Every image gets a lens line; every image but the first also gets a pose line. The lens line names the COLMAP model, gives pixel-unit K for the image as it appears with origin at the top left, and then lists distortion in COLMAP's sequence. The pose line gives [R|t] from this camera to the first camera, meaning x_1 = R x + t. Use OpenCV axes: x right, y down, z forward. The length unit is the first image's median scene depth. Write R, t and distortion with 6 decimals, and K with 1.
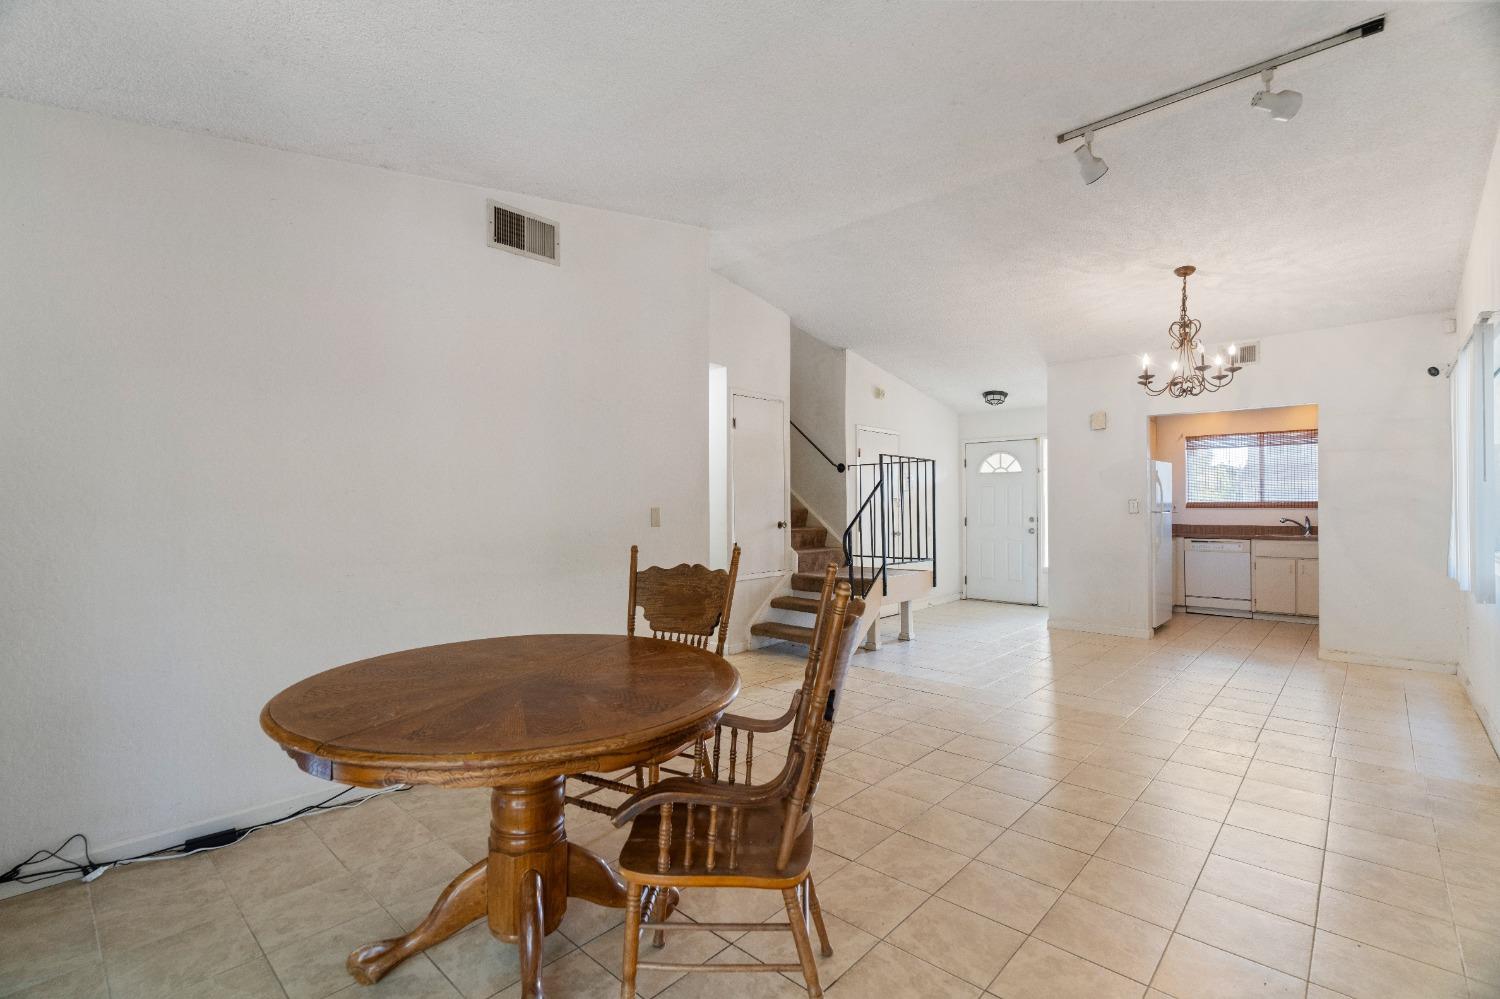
lens RADIAL K [[687.9, 0, 750.0], [0, 687.9, 499.5], [0, 0, 1]] dist [0.012380, 0.000393]
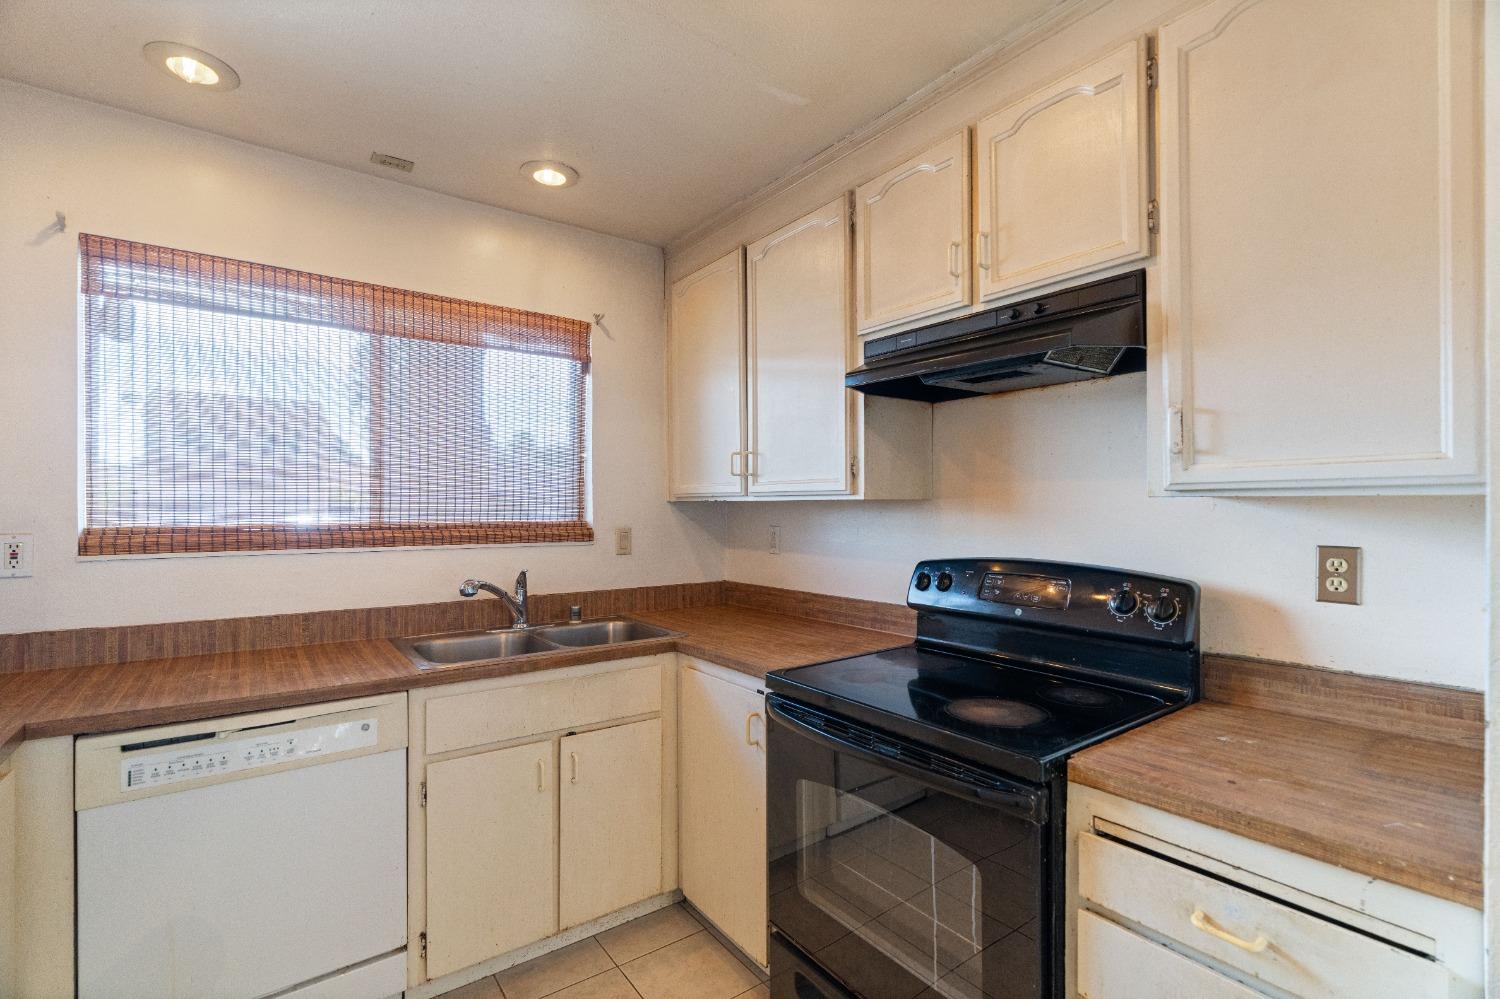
lens RADIAL K [[681.5, 0, 748.3], [0, 681.5, 507.2], [0, 0, 1]] dist [-0.002022, 0.000606]
pose [[0.199088, 0.011158, 0.979918, 0.543287], [-0.009046, 0.999914, -0.009548, -0.003163], [-0.979940, -0.006963, 0.199172, 0.881755]]
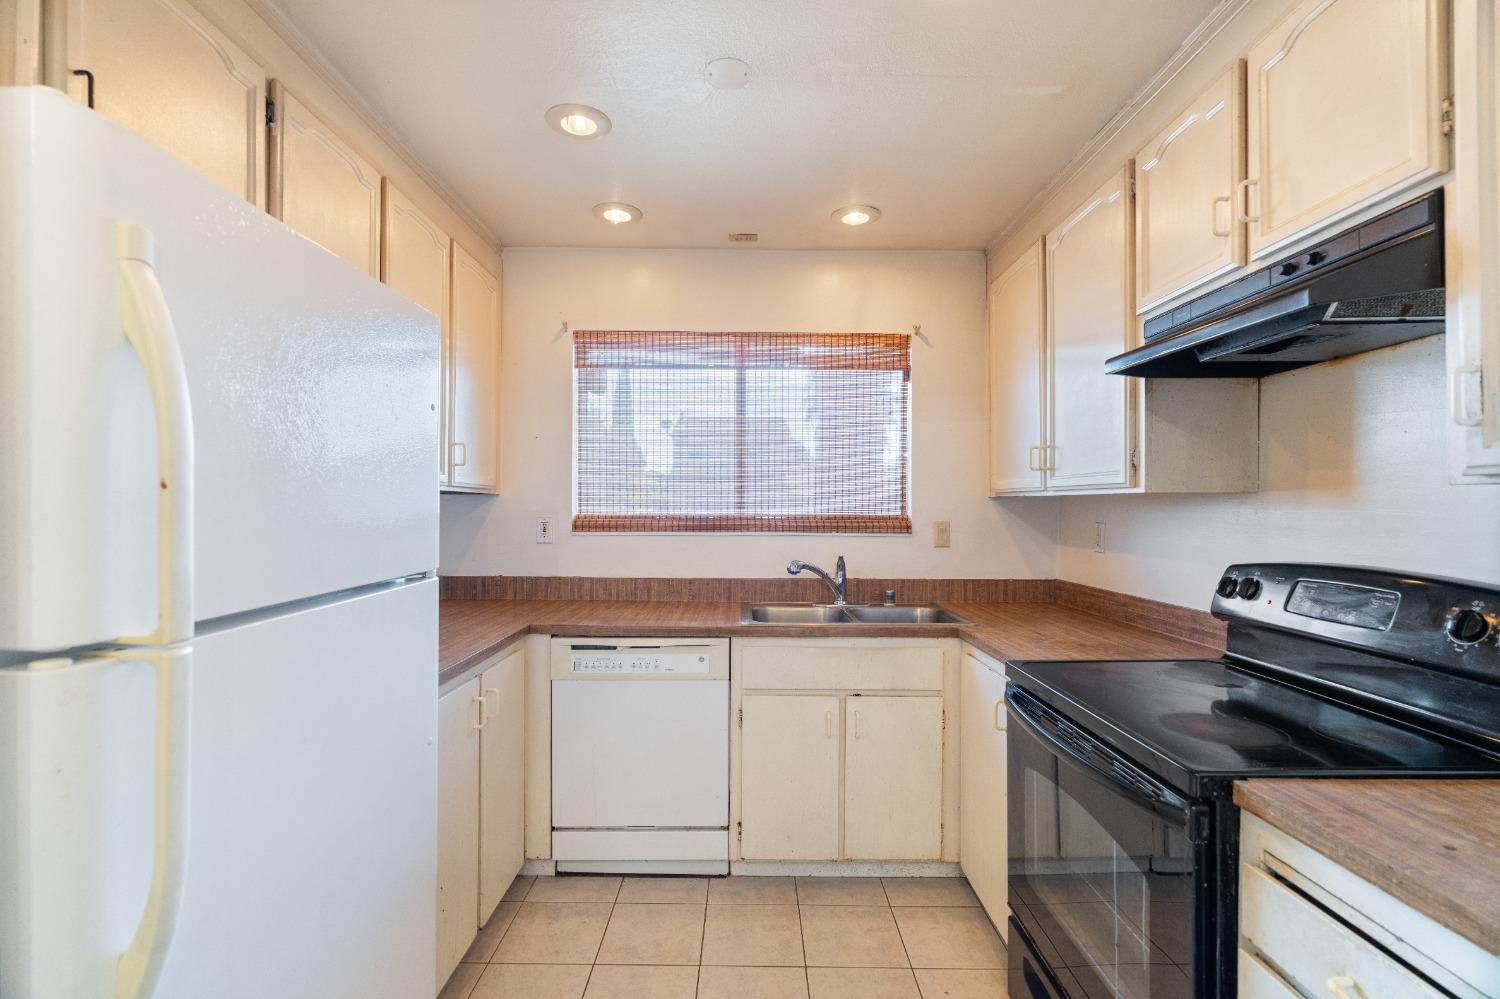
lens RADIAL K [[681.5, 0, 748.3], [0, 681.5, 507.2], [0, 0, 1]] dist [-0.002022, 0.000606]
pose [[0.737779, 0.012202, 0.674932, 0.543648], [-0.016487, 0.999864, -0.000054, -0.001490], [-0.674841, -0.011088, 0.737880, 0.802424]]
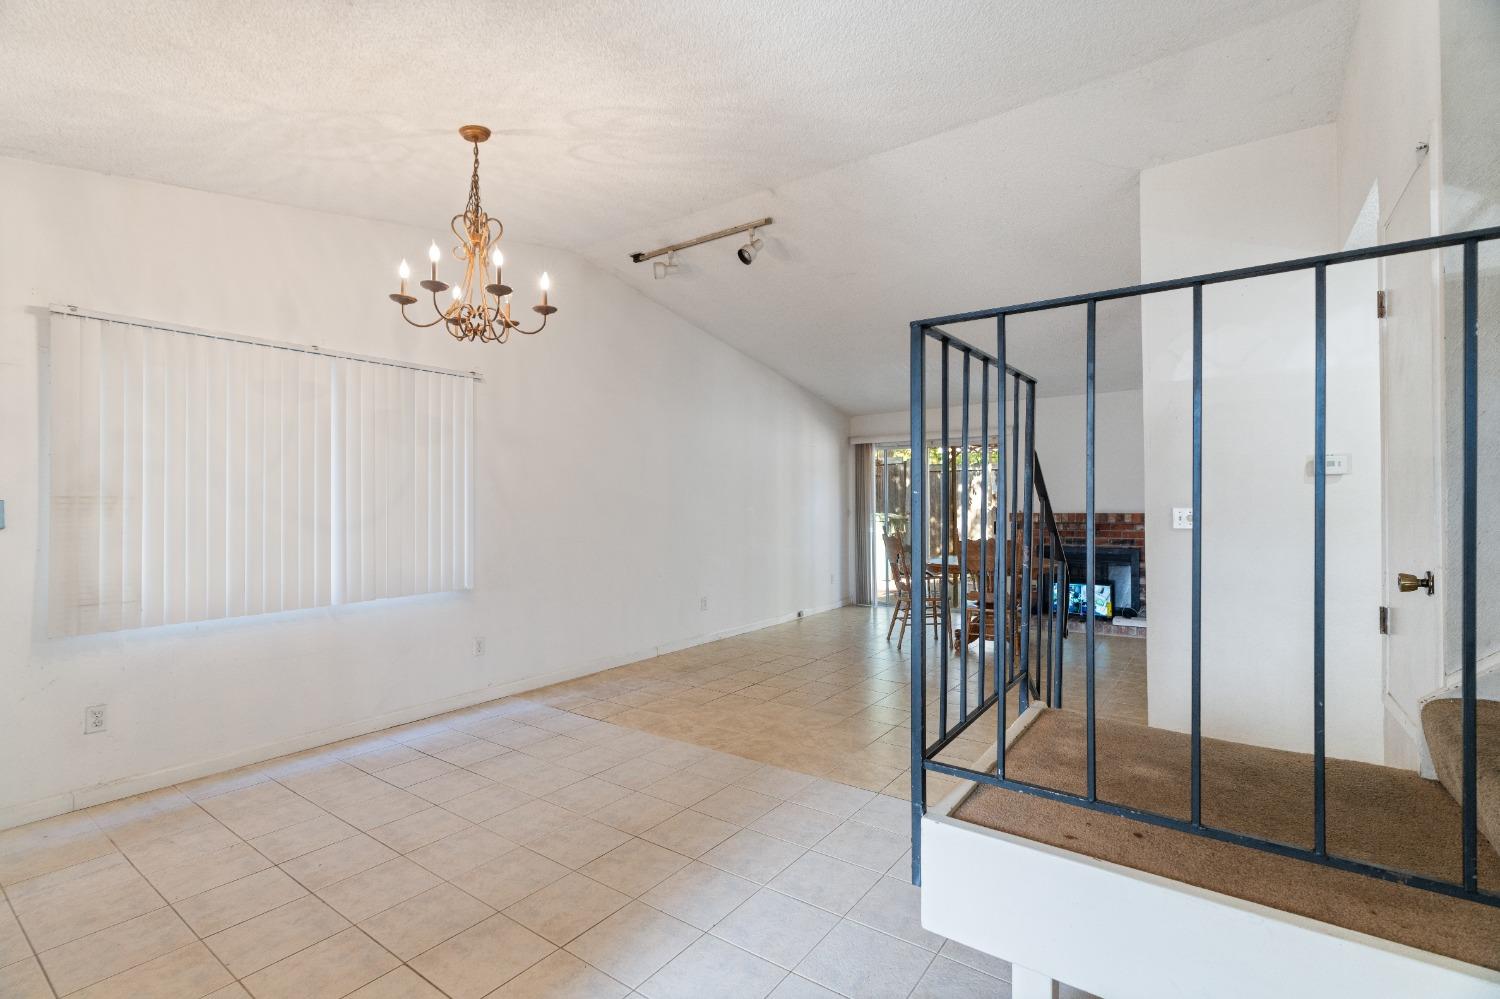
lens RADIAL K [[681.5, 0, 748.3], [0, 681.5, 507.2], [0, 0, 1]] dist [-0.002022, 0.000606]
pose [[-0.993175, 0.006318, -0.116466, 0.318137], [0.006663, 0.999974, -0.002570, 0.000730], [0.116447, -0.003328, -0.993191, 1.111173]]
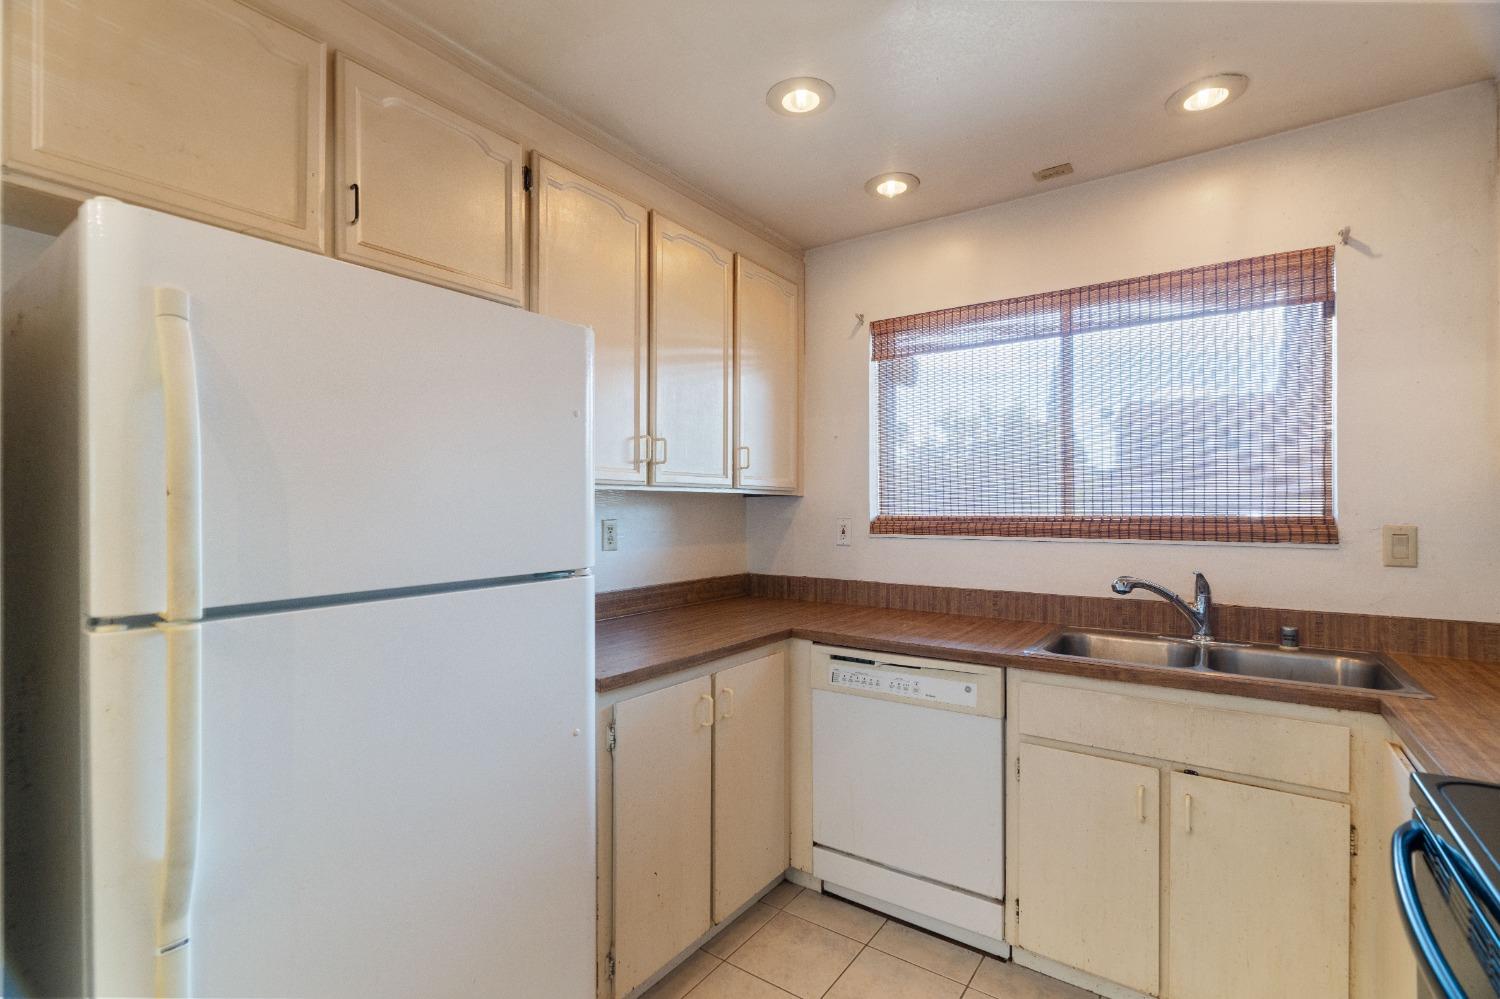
lens RADIAL K [[682.9, 0, 755.2], [0, 682.9, 506.0], [0, 0, 1]] dist [-0.001476, 0.000244]
pose [[0.991970, 0.006380, 0.126312, 0.629019], [-0.006891, 0.999970, 0.003613, -0.001959], [-0.126285, -0.004455, 0.991984, 0.797819]]
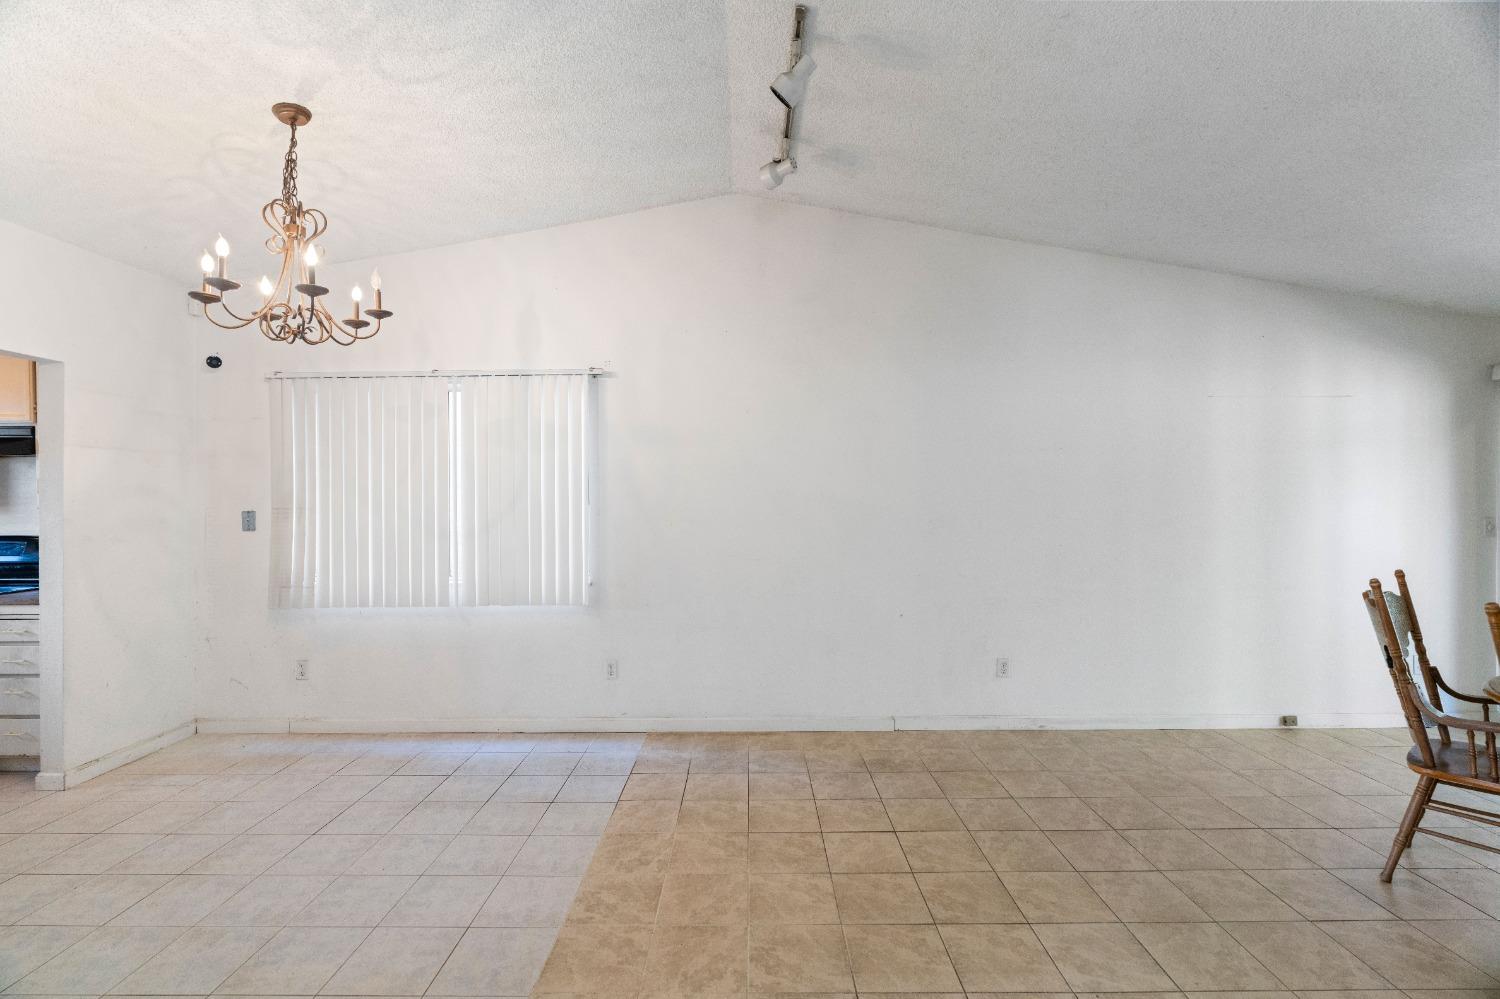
lens RADIAL K [[676.1, 0, 750.0], [0, 676.1, 499.5], [0, 0, 1]] dist [-0.004372, 0.000422]
pose [[-0.670289, 0.002070, 0.742098, -0.007532], [0.001354, 0.999998, -0.001566, -0.015181], [-0.742099, -0.000045, -0.670290, 0.748344]]
